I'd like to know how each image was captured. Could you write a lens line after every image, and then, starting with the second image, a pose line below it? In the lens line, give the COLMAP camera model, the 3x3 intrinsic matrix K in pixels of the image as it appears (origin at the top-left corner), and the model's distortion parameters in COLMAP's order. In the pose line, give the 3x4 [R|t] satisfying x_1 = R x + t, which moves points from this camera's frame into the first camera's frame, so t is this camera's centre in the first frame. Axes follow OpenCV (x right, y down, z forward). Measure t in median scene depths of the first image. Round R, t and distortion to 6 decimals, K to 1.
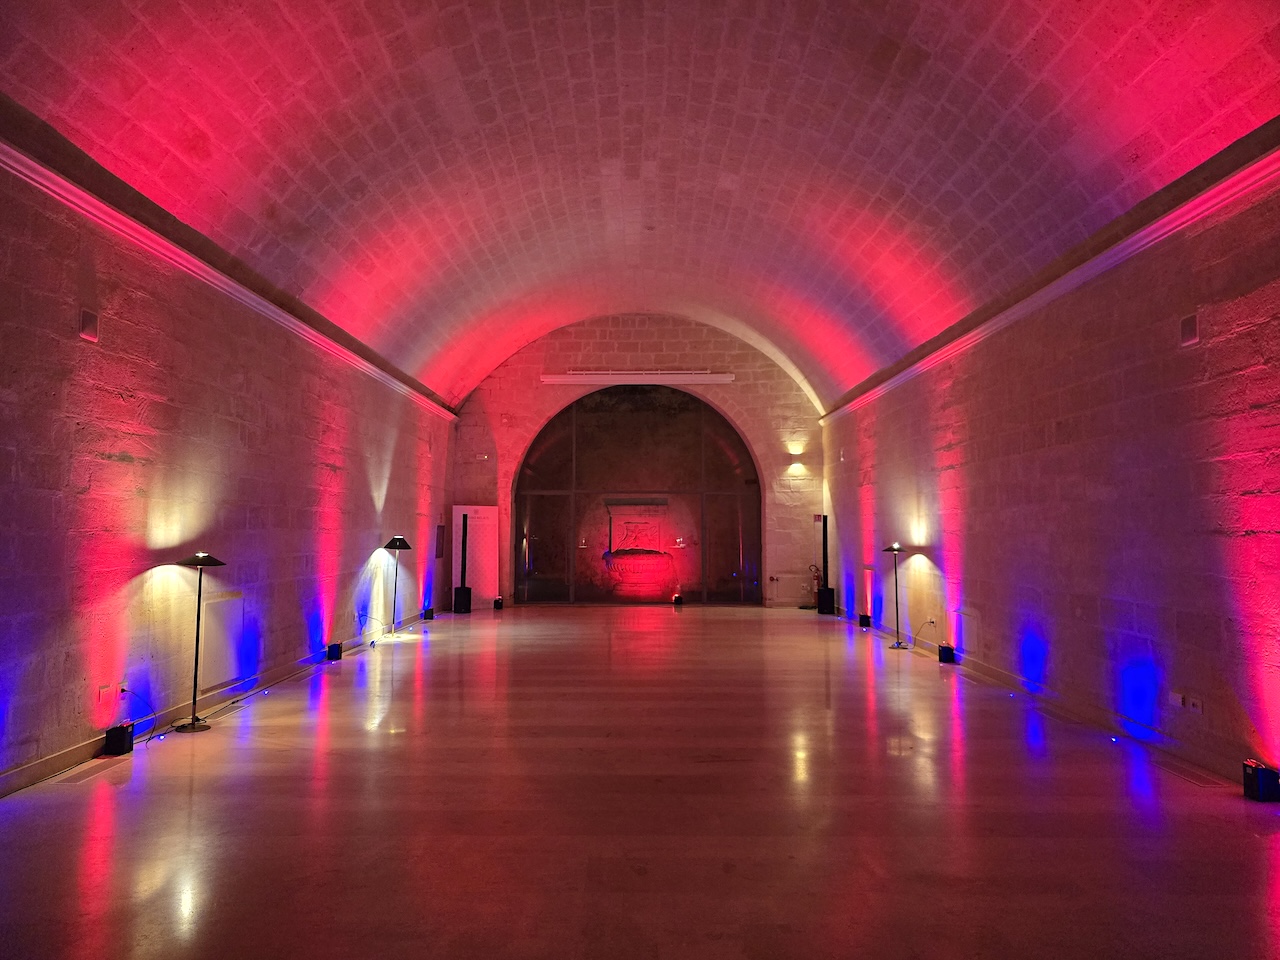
lens RADIAL K [[828.9, 0, 640.0], [0, 828.9, 480.0], [0, 0, 1]] dist [0.094111, -0.073838]
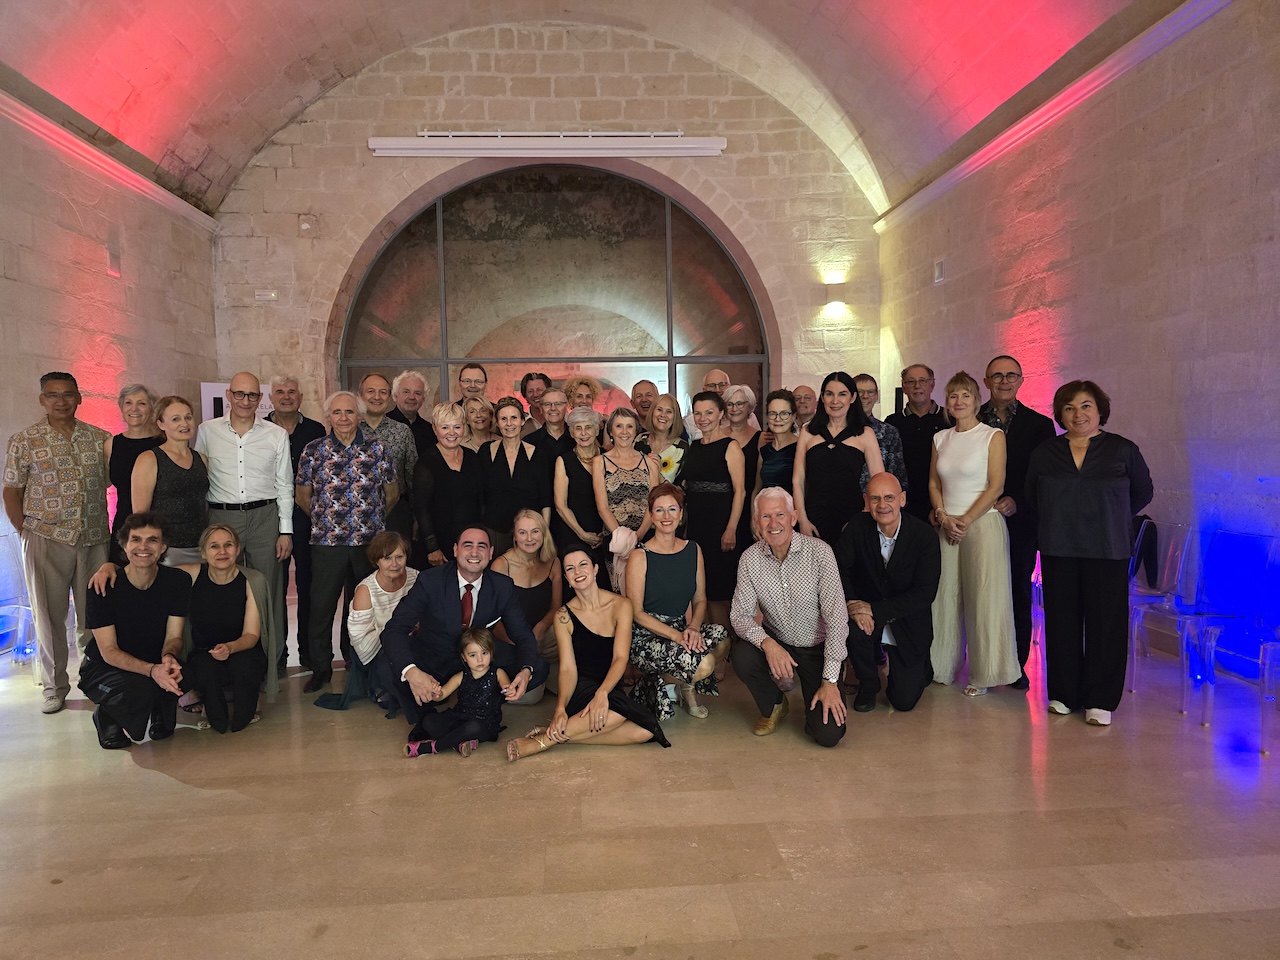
lens RADIAL K [[828.9, 0, 640.0], [0, 828.9, 480.0], [0, 0, 1]] dist [0.094111, -0.073838]
pose [[0.996768, -0.027468, 0.075492, 0.014843], [0.019069, 0.993771, 0.109802, 0.070006], [-0.078037, -0.108007, 0.991083, 0.819805]]
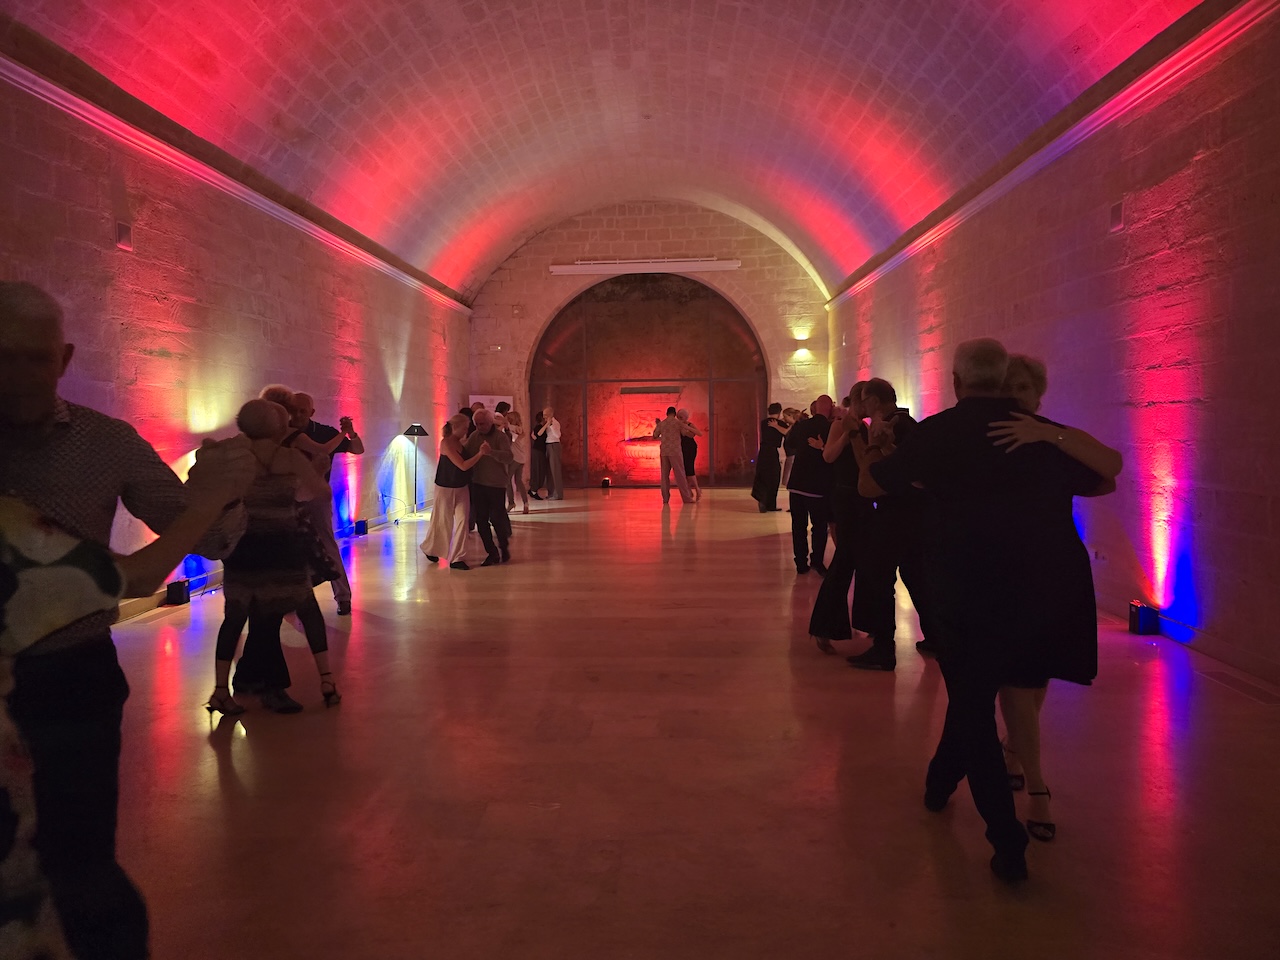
lens RADIAL K [[841.9, 0, 631.9], [0, 841.9, 457.0], [0, 0, 1]] dist [0.100823, -0.076046]
pose [[0.998749, -0.011174, -0.048732, 0.056585], [0.016181, 0.994489, 0.103589, 0.001878], [0.047306, -0.104248, 0.993426, -0.100209]]
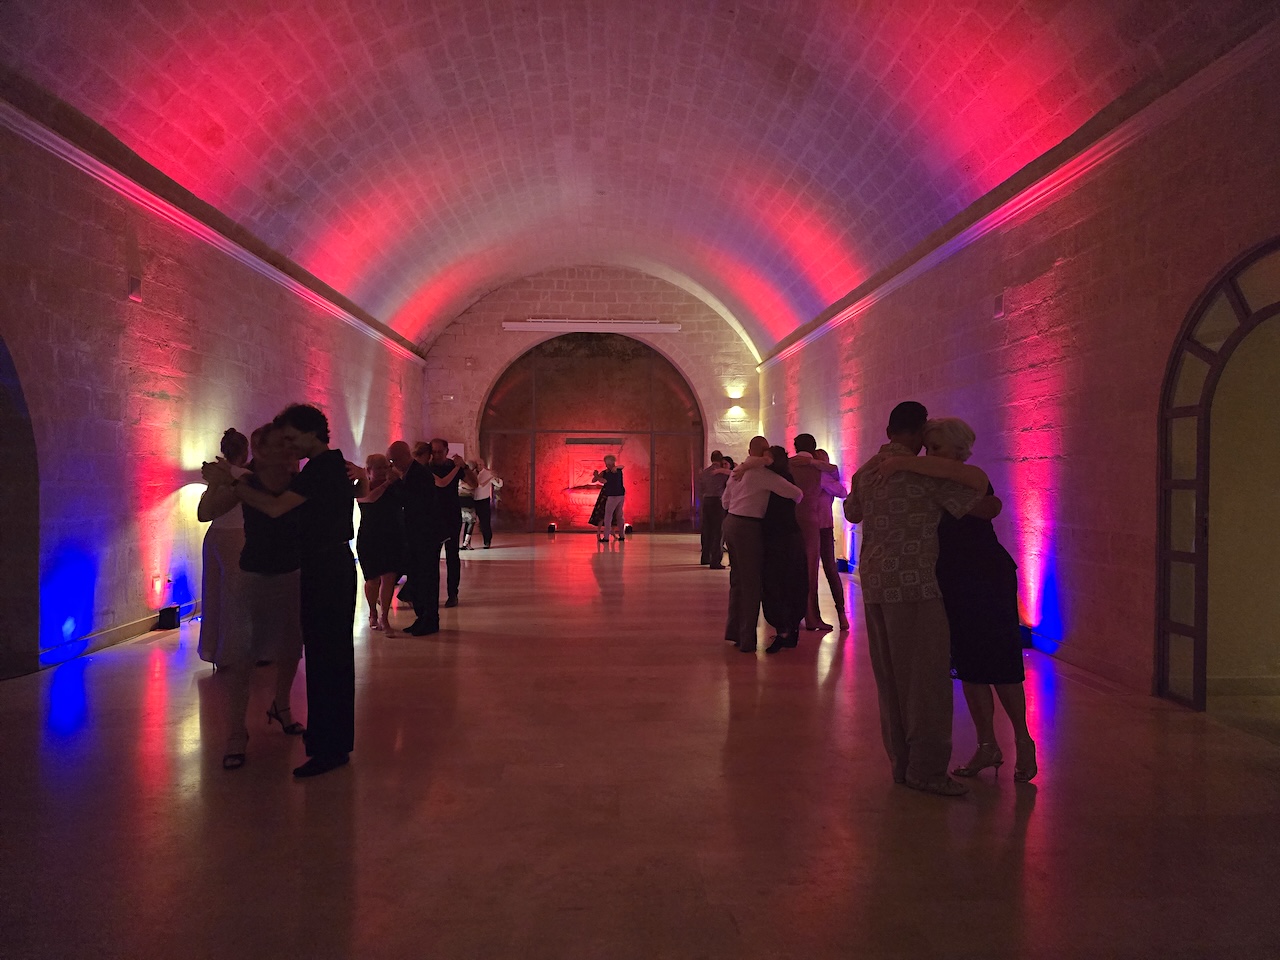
lens RADIAL K [[828.9, 0, 640.0], [0, 828.9, 480.0], [0, 0, 1]] dist [0.094111, -0.073838]
pose [[0.999032, 0.004676, 0.043751, 0.025042], [-0.007700, 0.997572, 0.069214, 0.003943], [-0.043321, -0.069483, 0.996642, -0.198237]]
